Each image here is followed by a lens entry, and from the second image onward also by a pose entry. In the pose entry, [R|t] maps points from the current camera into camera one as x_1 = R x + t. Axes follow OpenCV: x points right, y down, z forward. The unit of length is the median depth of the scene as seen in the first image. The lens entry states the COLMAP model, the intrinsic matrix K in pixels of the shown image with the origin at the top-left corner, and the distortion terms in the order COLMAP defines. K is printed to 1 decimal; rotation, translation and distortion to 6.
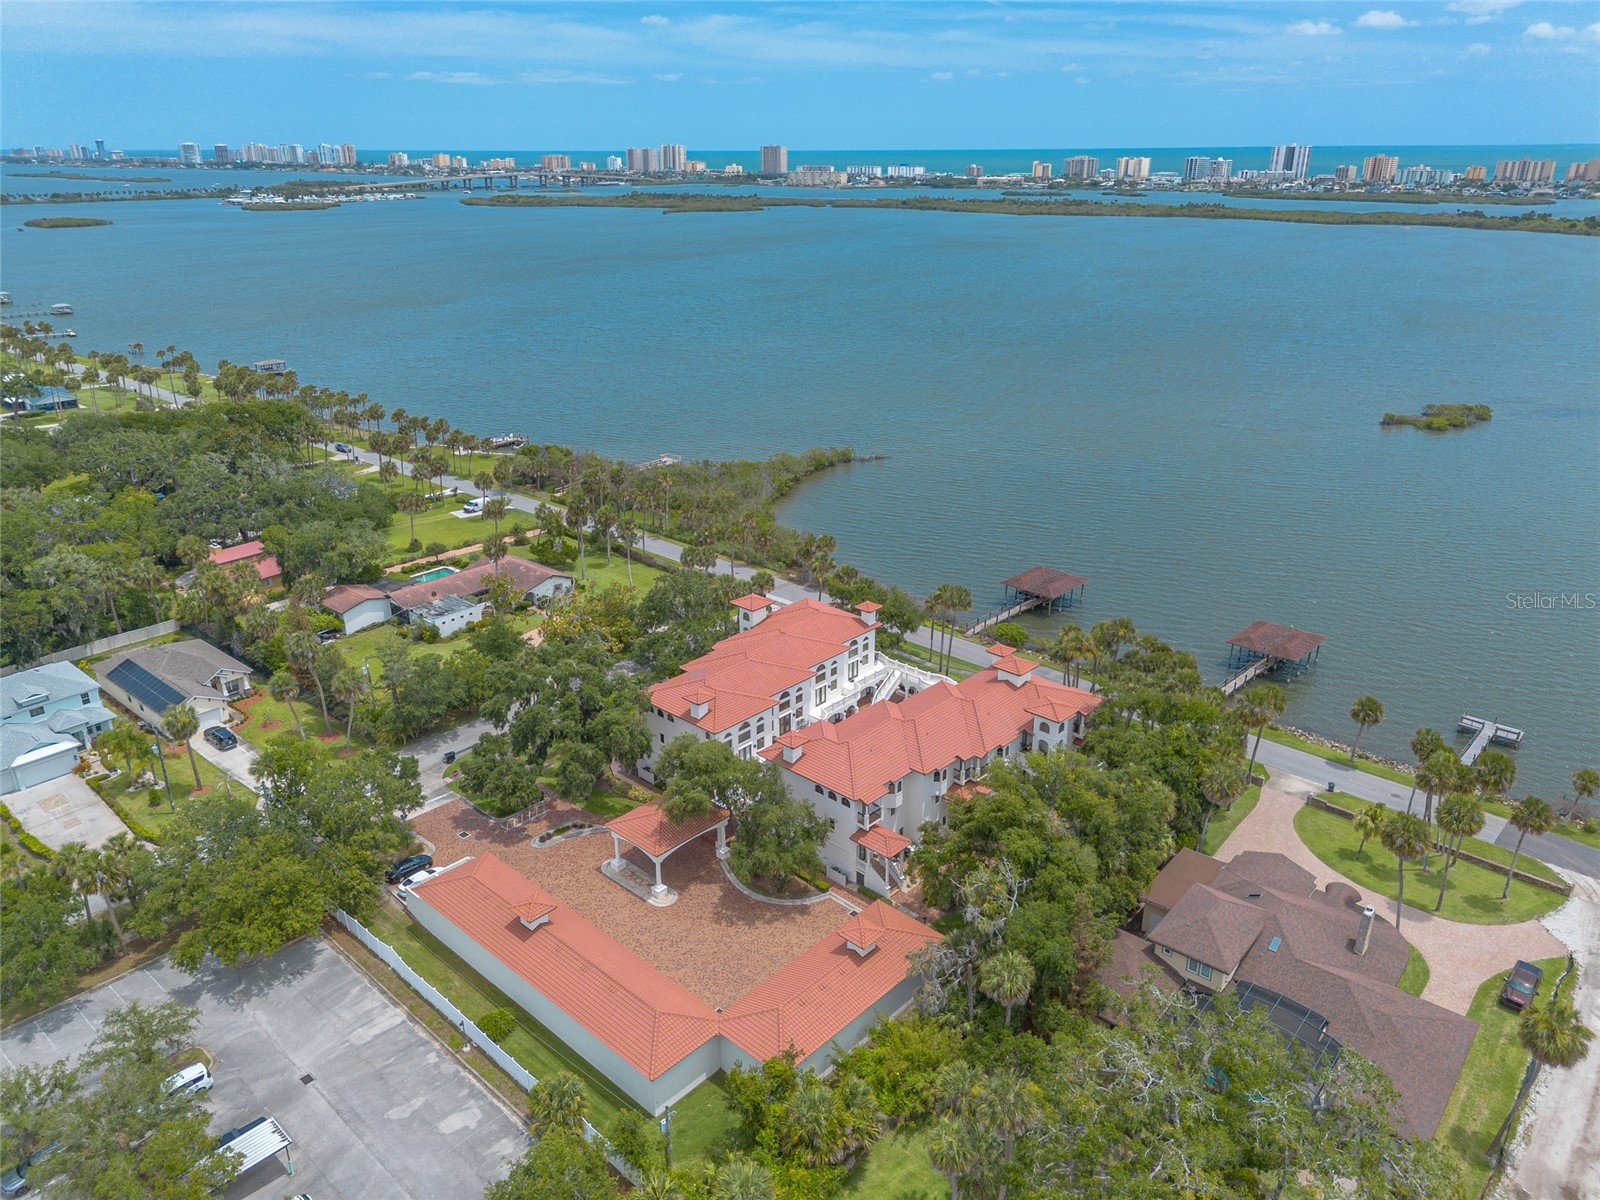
lens RADIAL K [[1129.9, 0, 799.5], [0, 1129.9, 609.8], [0, 0, 1]] dist [0.059674, -0.050392]
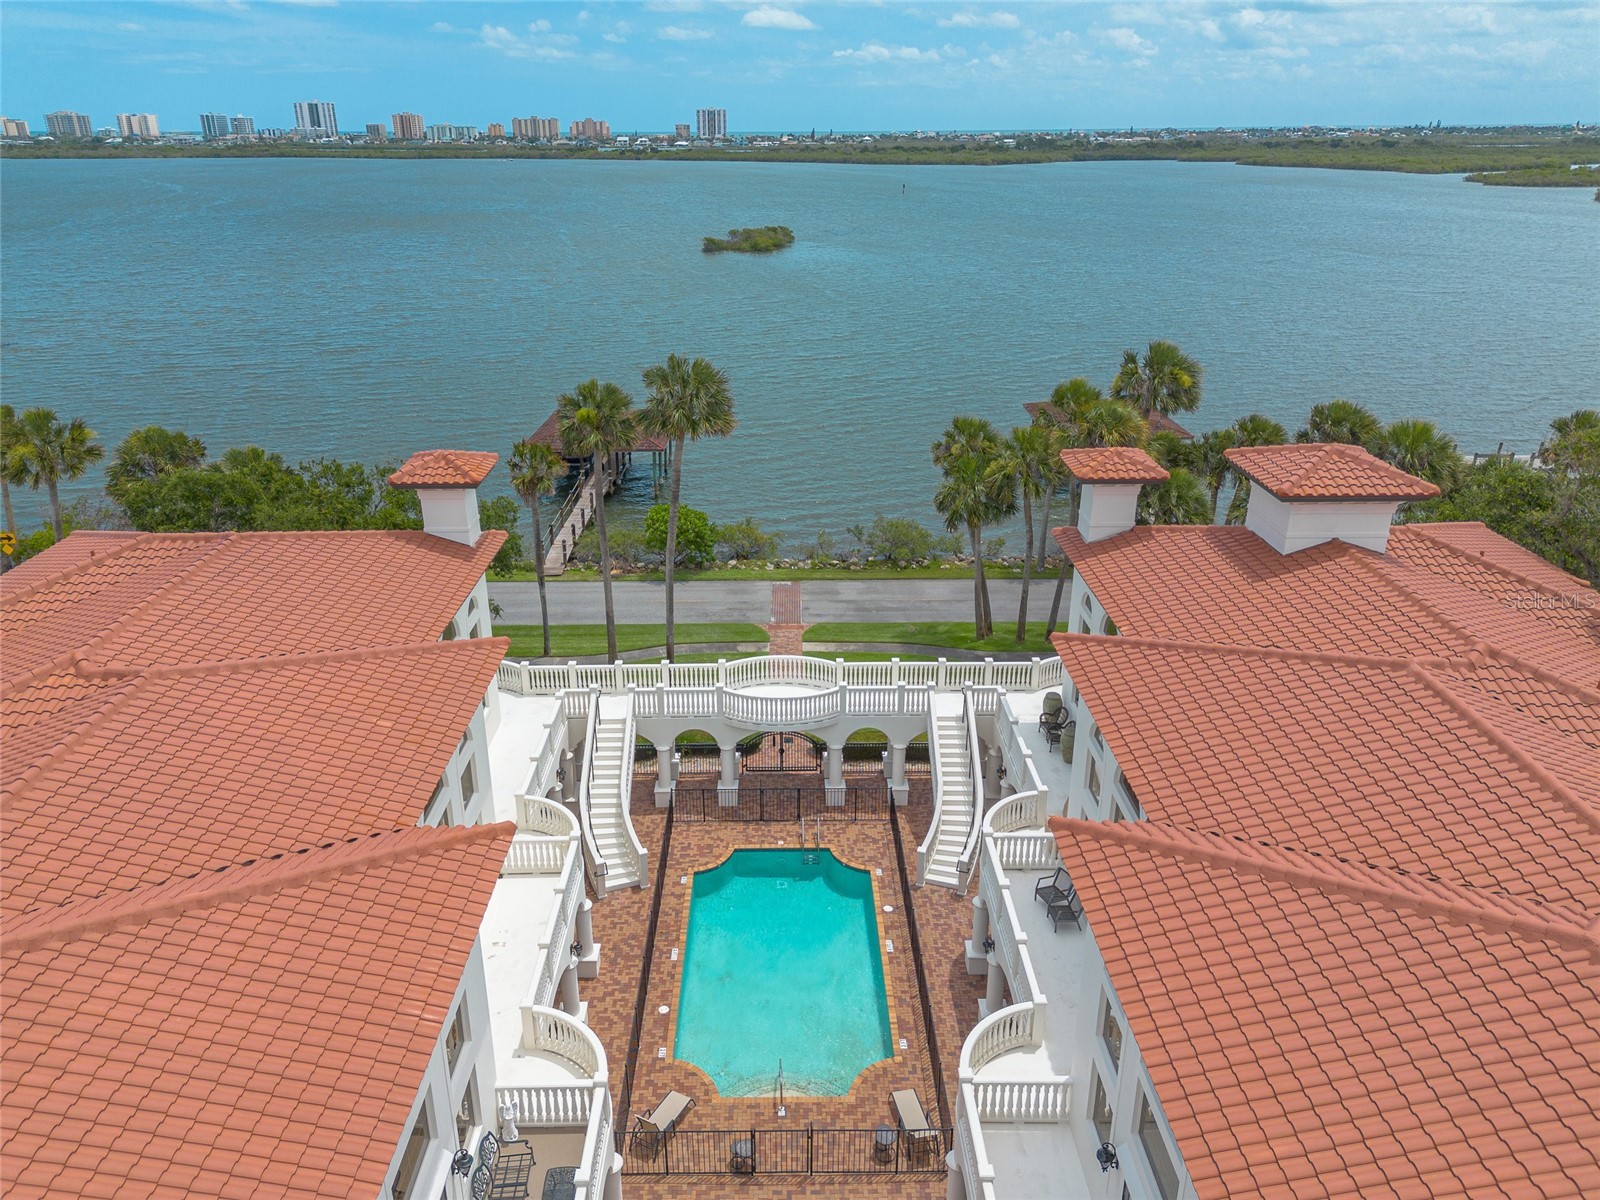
lens RADIAL K [[1129.9, 0, 792.4], [0, 1129.9, 627.4], [0, 0, 1]] dist [0.059674, -0.050392]
pose [[0.724346, -0.277580, 0.631088, -0.034170], [0.261460, 0.957588, 0.121092, 0.014779], [-0.637936, 0.077292, 0.766201, 0.629055]]
